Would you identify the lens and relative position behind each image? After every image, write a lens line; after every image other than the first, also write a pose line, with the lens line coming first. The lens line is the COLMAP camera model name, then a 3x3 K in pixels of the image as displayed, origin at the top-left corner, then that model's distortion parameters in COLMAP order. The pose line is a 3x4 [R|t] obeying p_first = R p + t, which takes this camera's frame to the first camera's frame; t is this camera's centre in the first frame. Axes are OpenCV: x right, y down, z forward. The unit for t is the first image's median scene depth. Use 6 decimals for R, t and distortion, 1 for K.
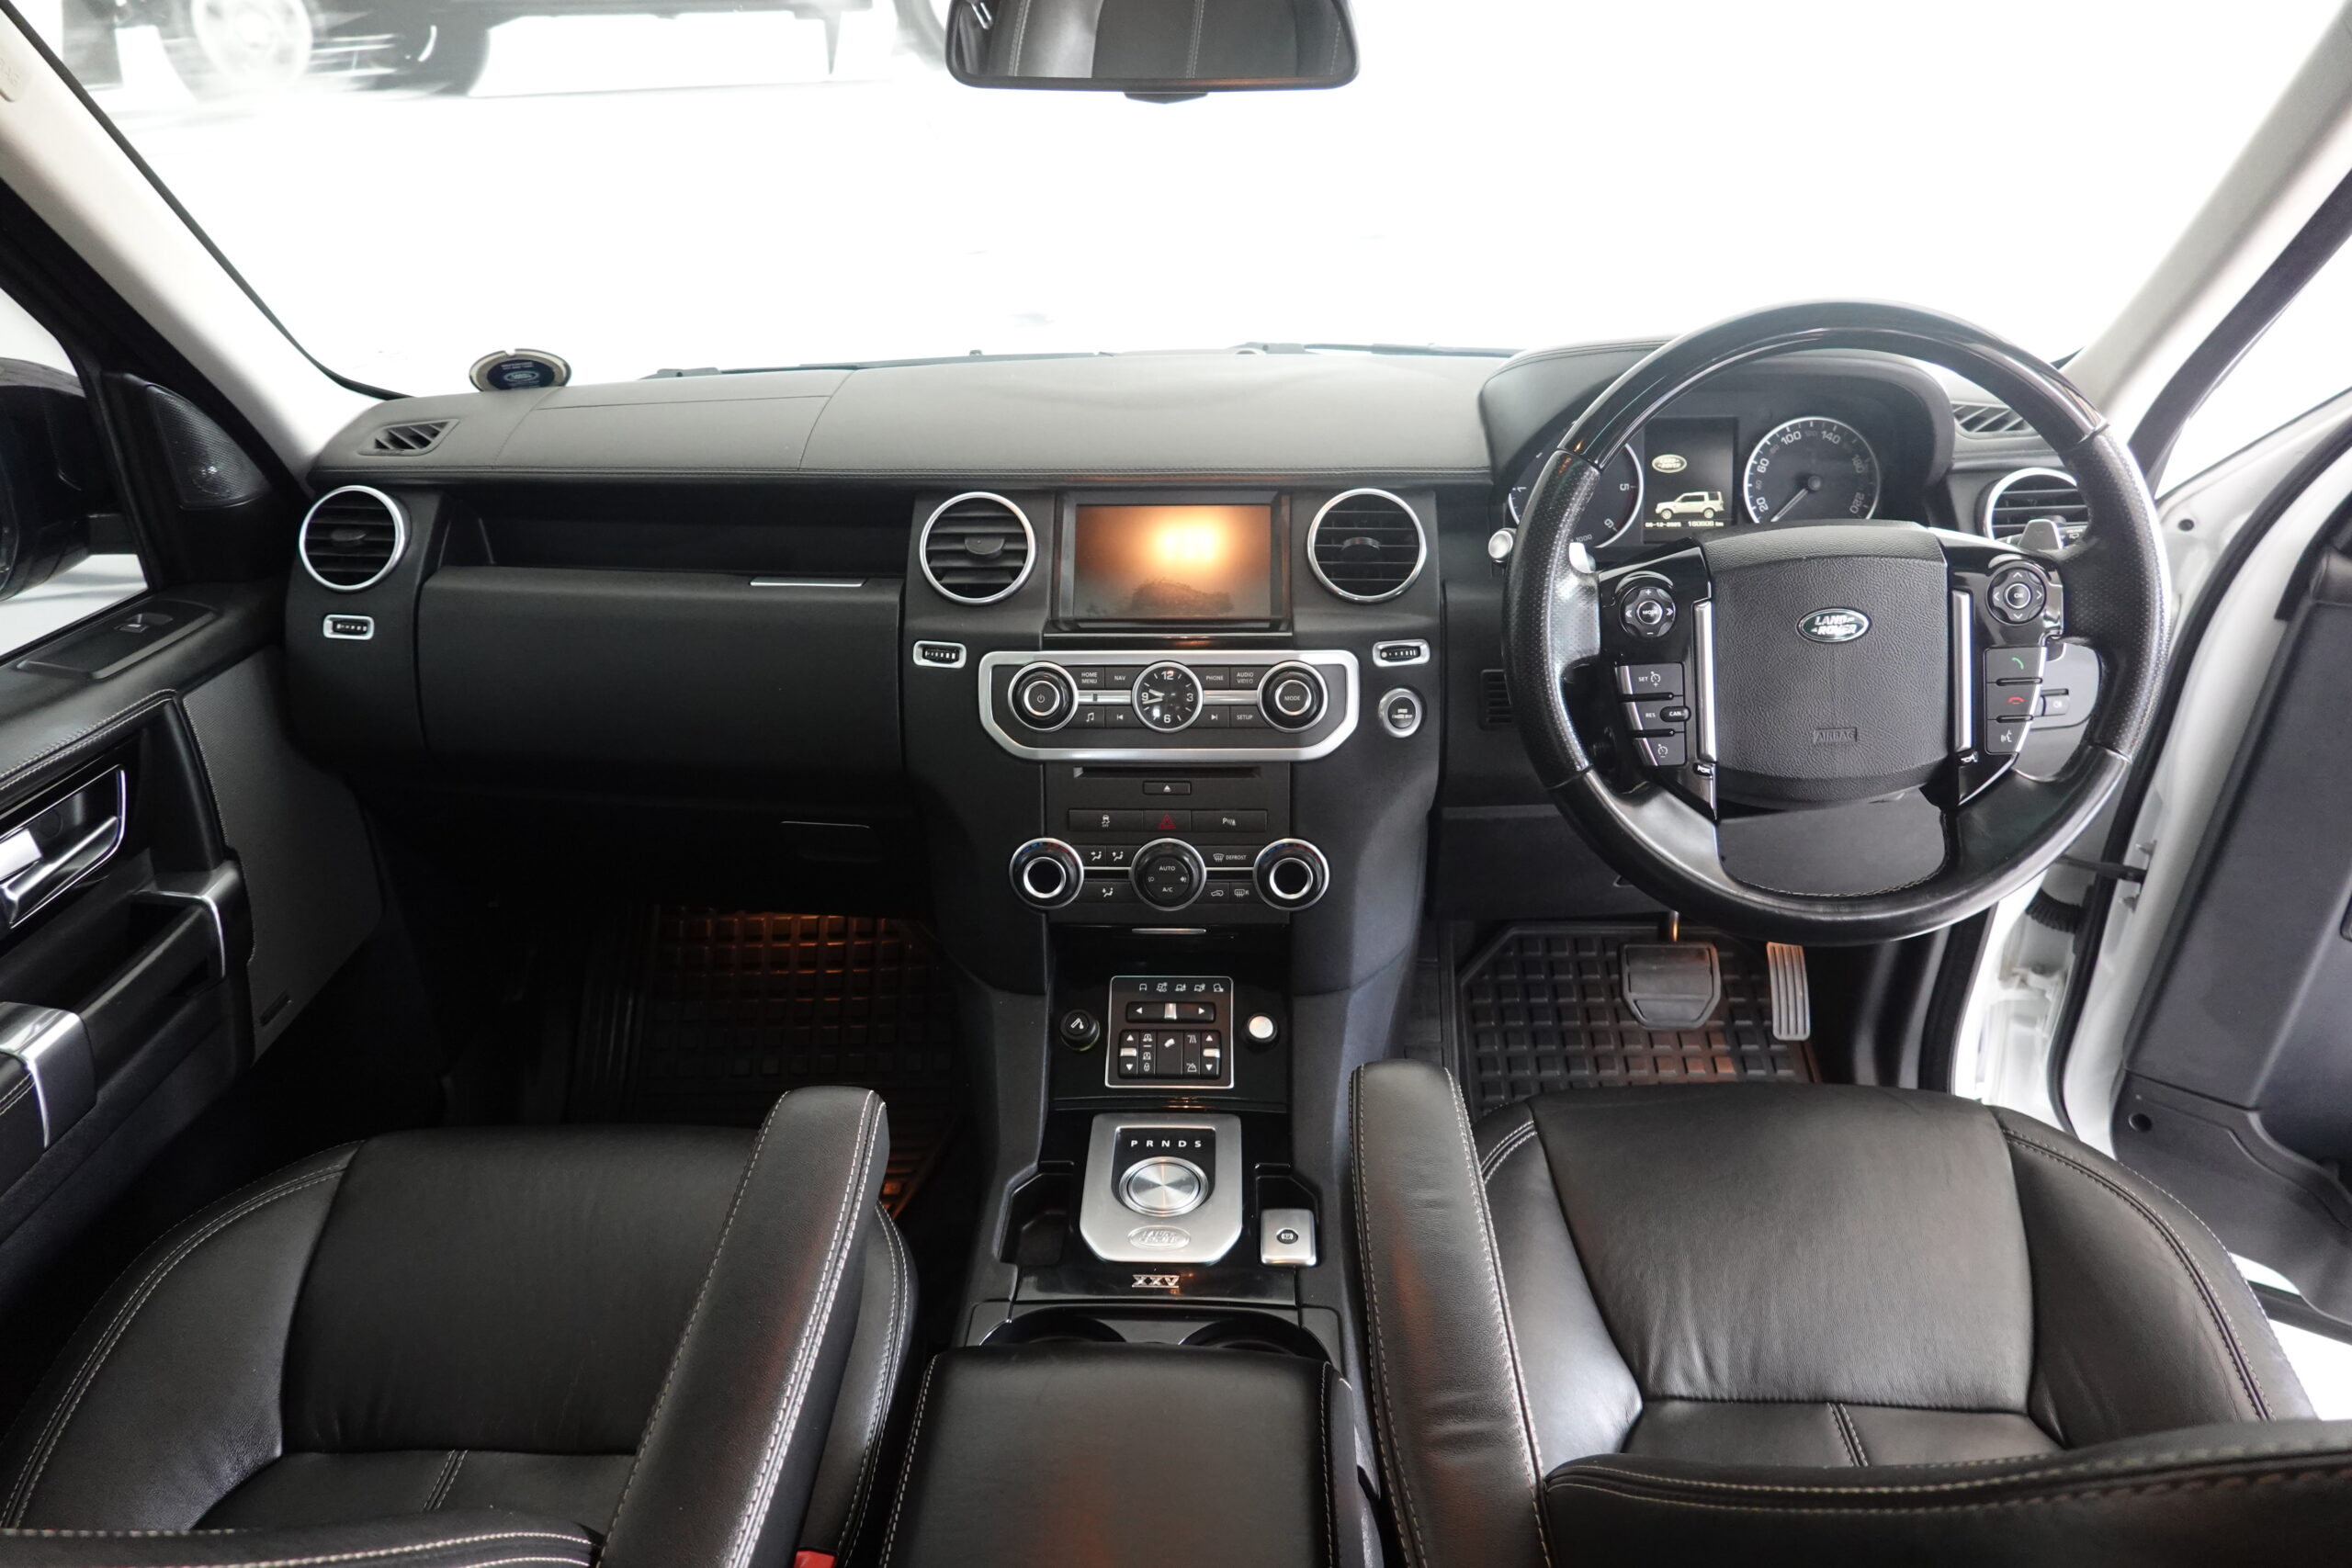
lens RADIAL K [[1541.6, 0, 1176.0], [0, 1541.6, 784.0], [0, 0, 1]] dist [0.002119, -0.001568]
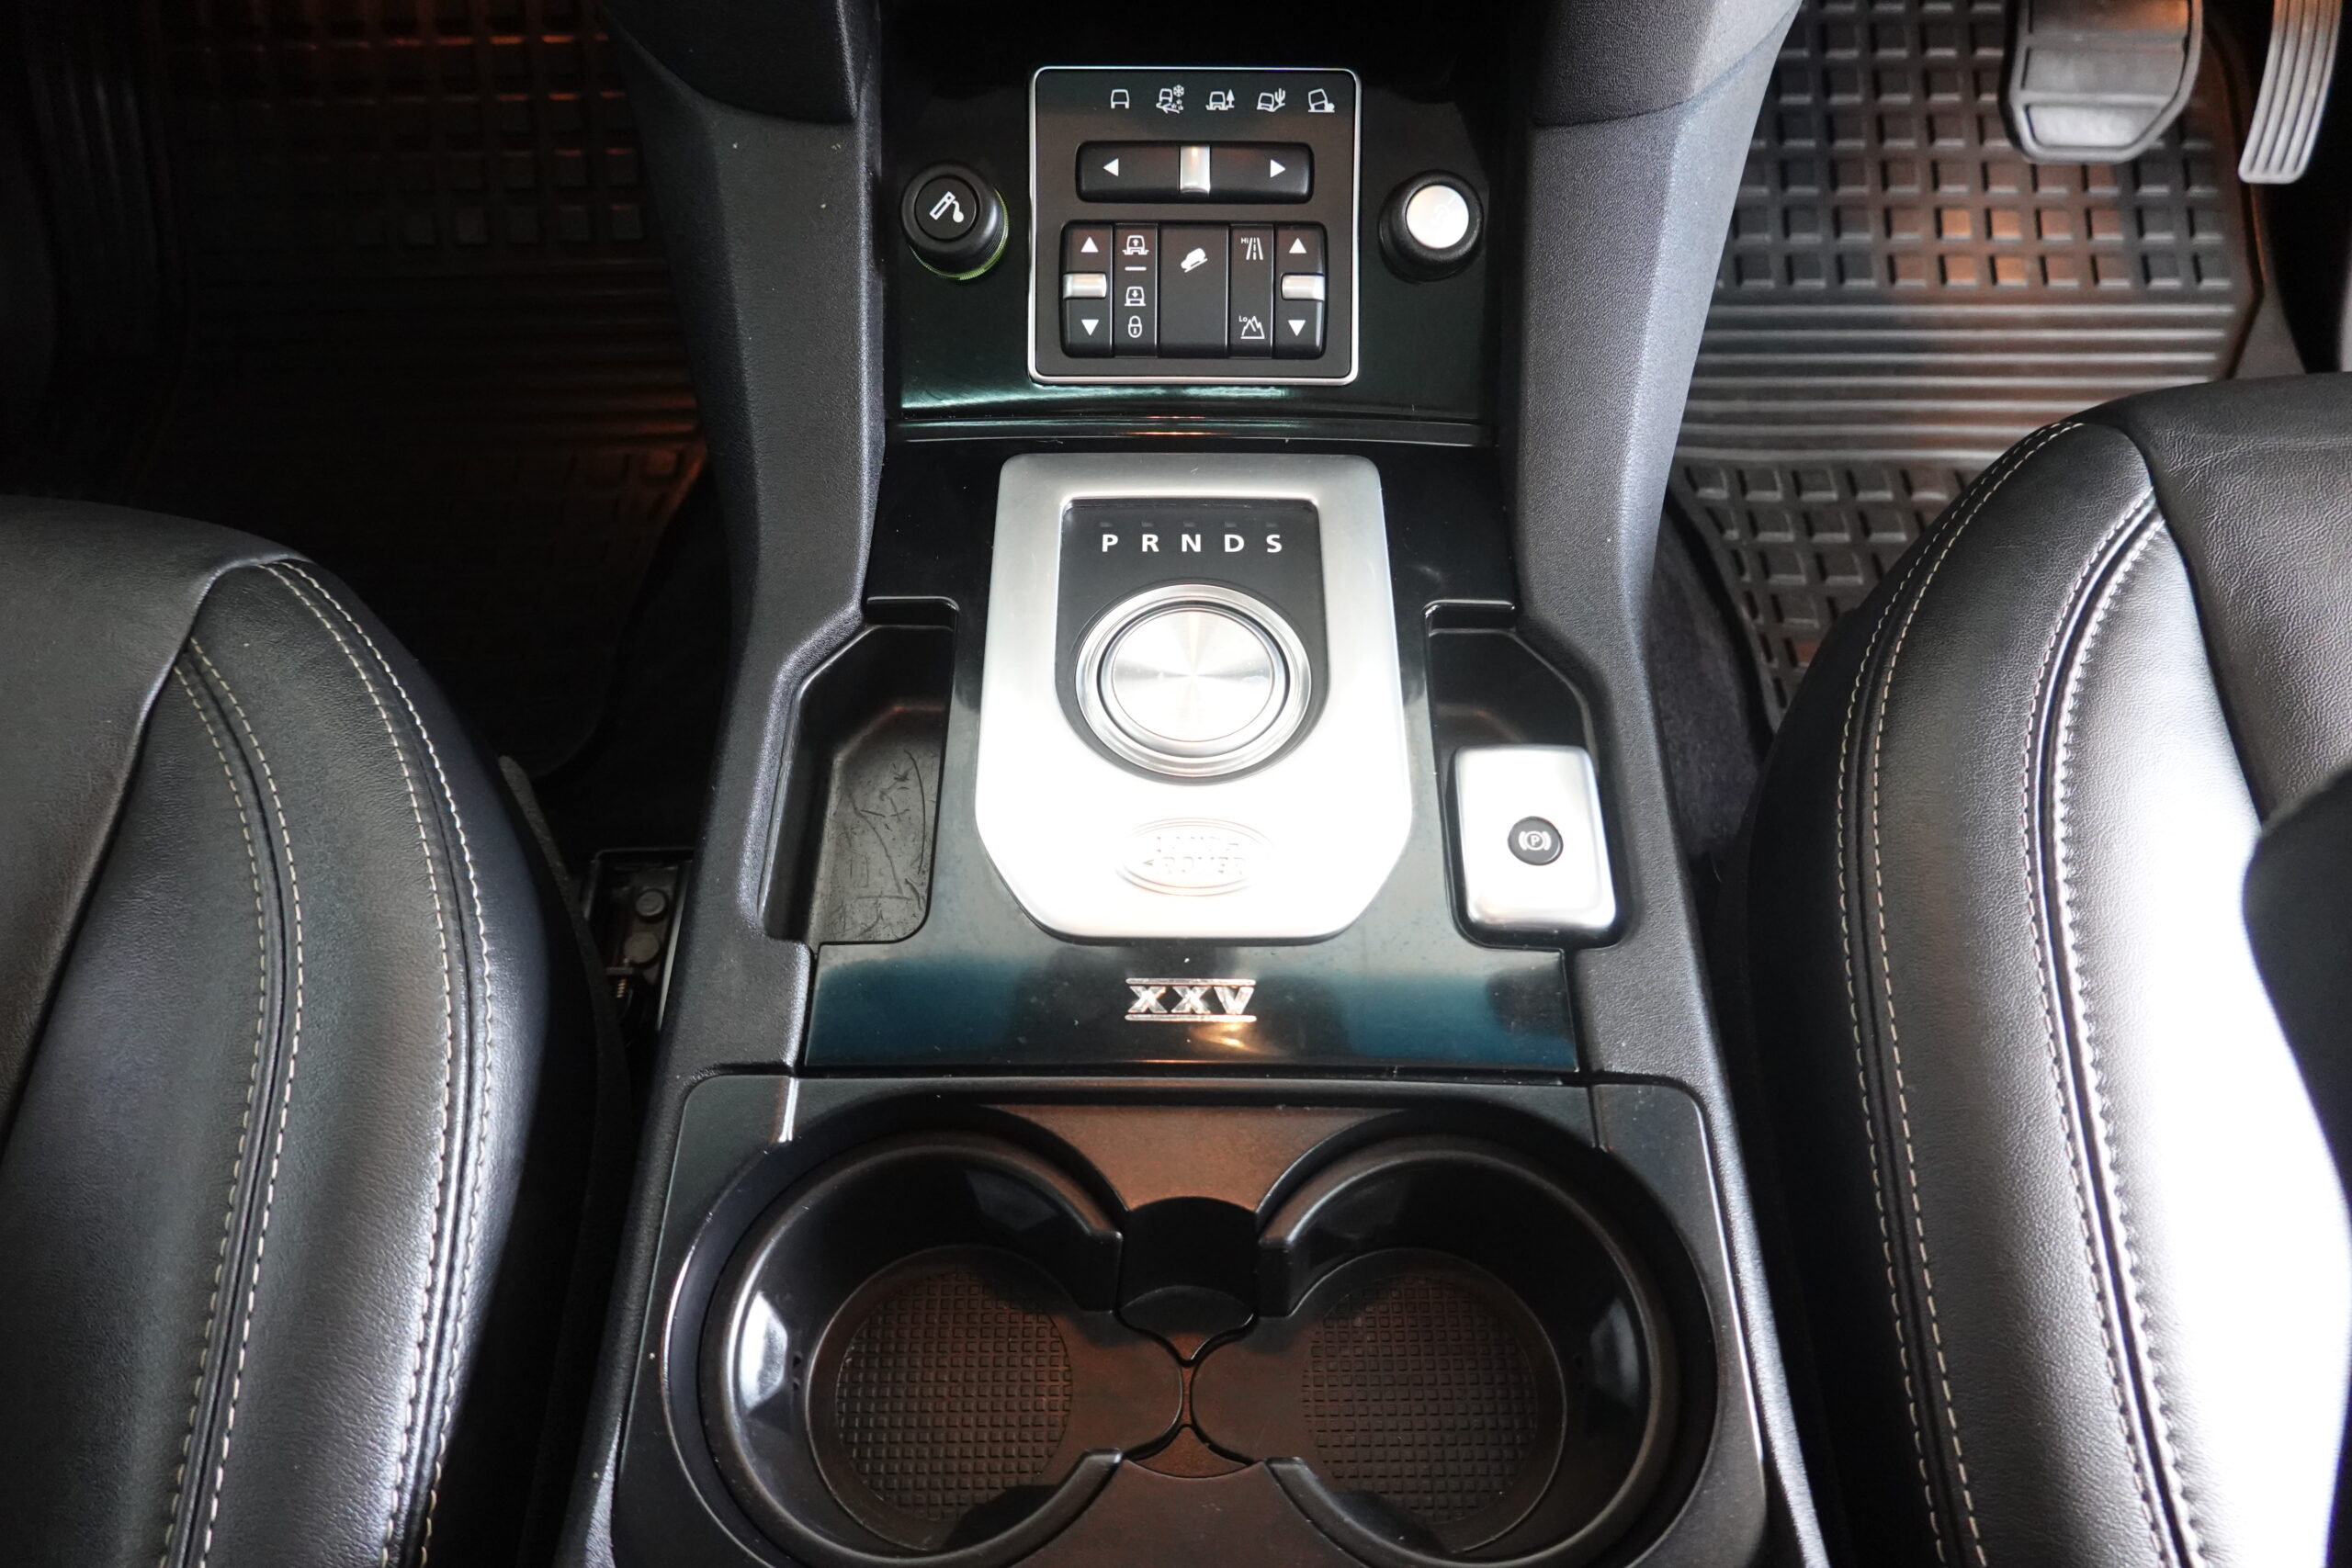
lens RADIAL K [[1541.6, 0, 1176.0], [0, 1541.6, 784.0], [0, 0, 1]] dist [0.002119, -0.001568]
pose [[0.999131, -0.015205, 0.038812, -0.025357], [-0.008343, 0.839315, 0.543581, 0.070030], [-0.040841, -0.543432, 0.838459, 0.613305]]
